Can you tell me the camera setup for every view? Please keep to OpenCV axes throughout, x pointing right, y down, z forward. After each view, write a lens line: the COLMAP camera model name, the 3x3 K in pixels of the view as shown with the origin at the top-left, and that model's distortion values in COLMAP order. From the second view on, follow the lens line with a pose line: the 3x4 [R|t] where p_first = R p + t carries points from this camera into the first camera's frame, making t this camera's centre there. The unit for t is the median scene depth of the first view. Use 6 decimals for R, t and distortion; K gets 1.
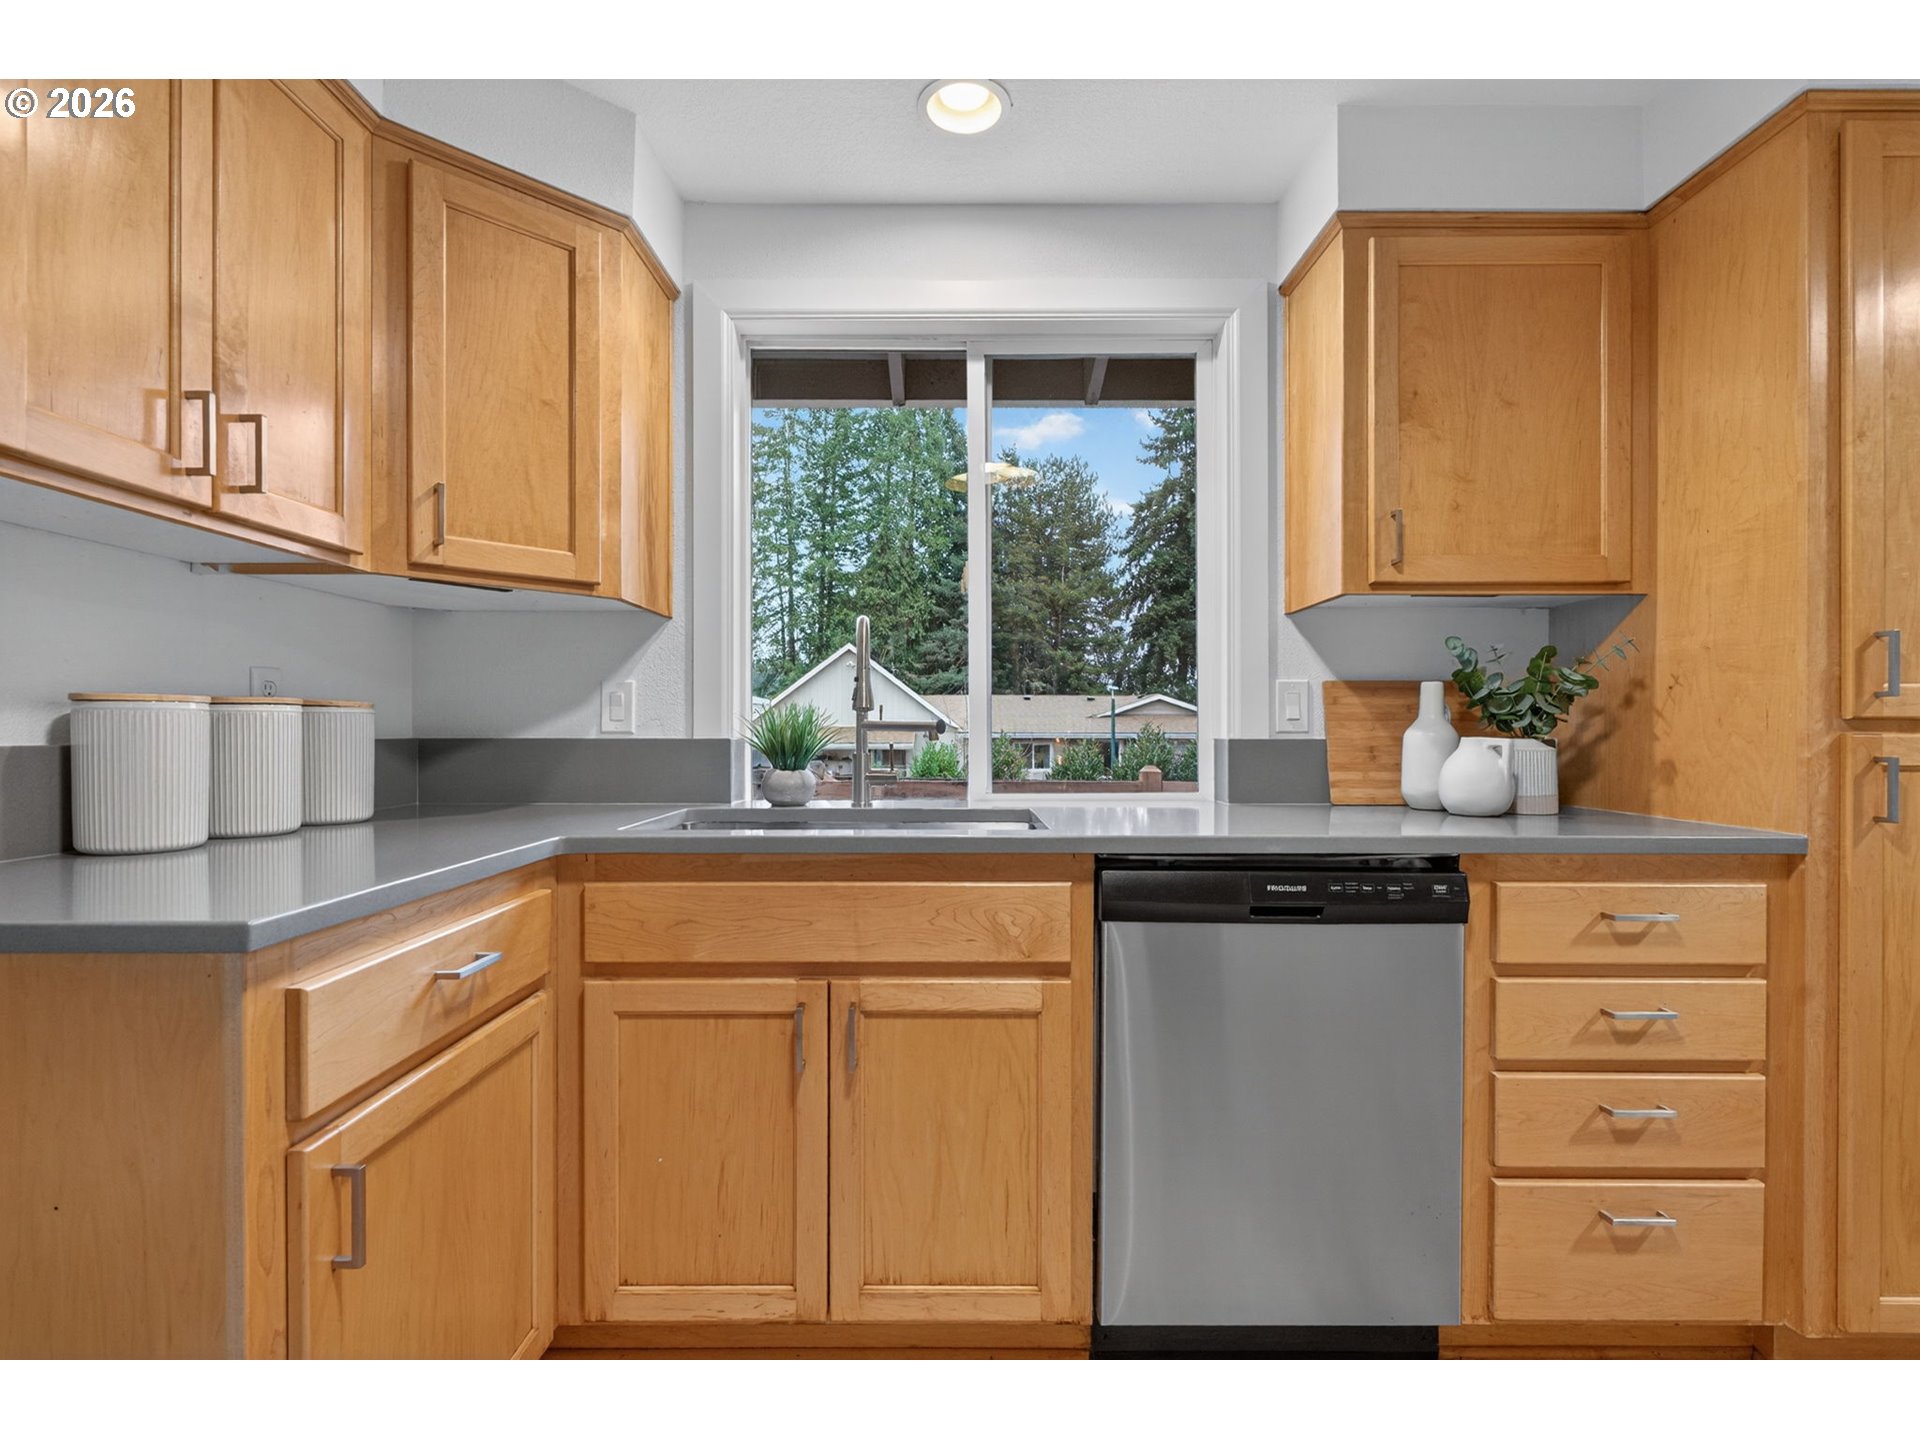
lens RADIAL K [[892.5, 0, 950.5], [0, 892.5, 705.9], [0, 0, 1]] dist [0.003114, -0.002269]
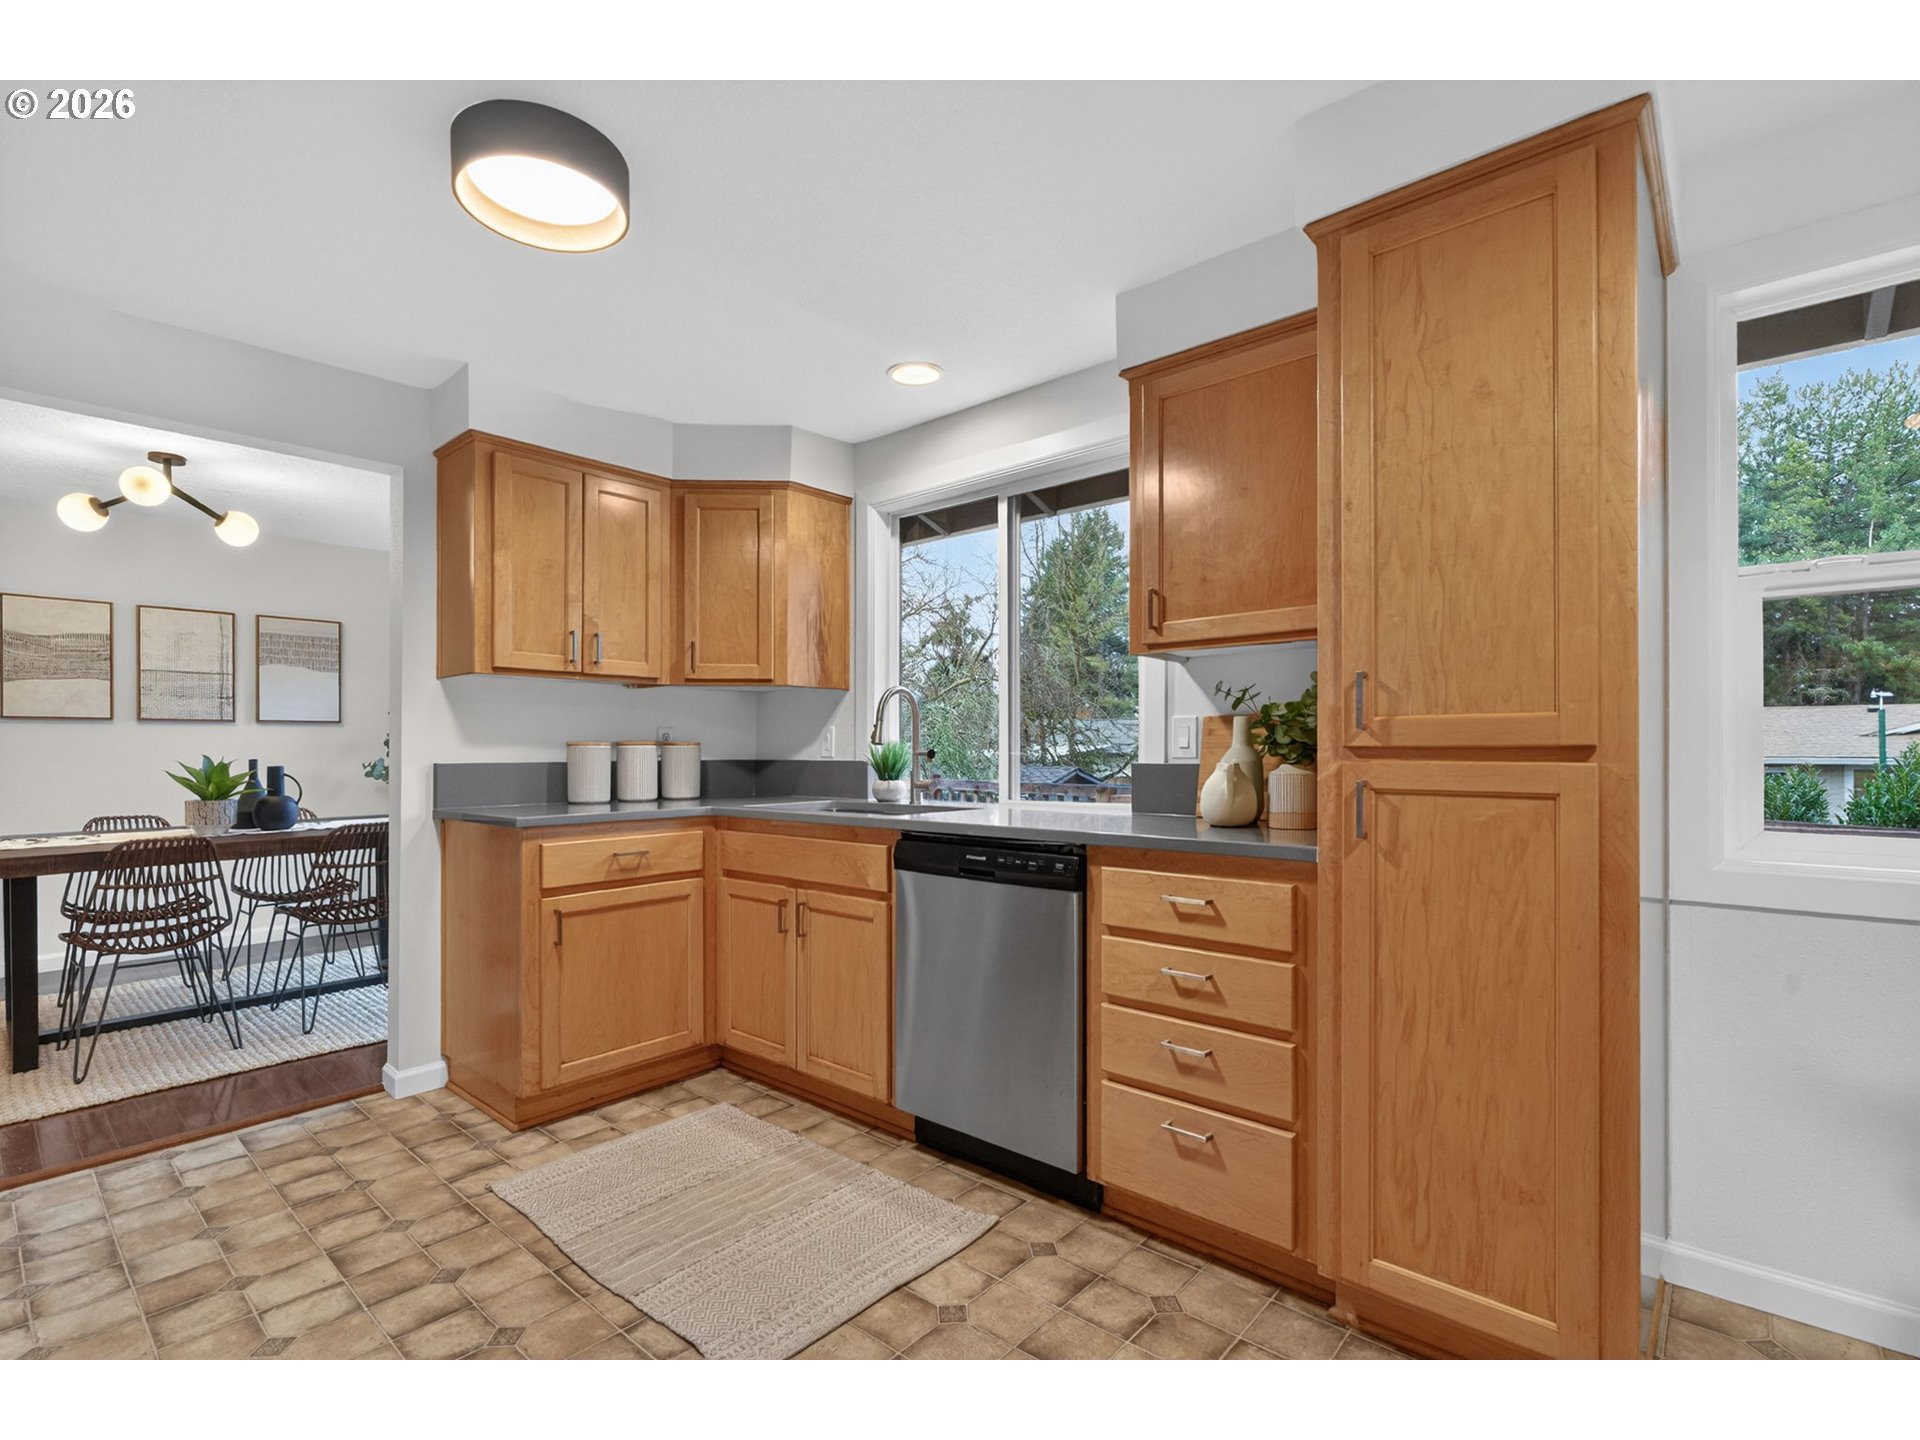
lens RADIAL K [[892.5, 0, 984.2], [0, 892.5, 736.9], [0, 0, 1]] dist [0.003114, -0.002269]
pose [[0.764216, -0.012135, -0.644846, 1.381456], [0.017870, 0.999838, 0.002363, -0.009543], [0.644713, -0.013329, 0.764309, -0.177473]]
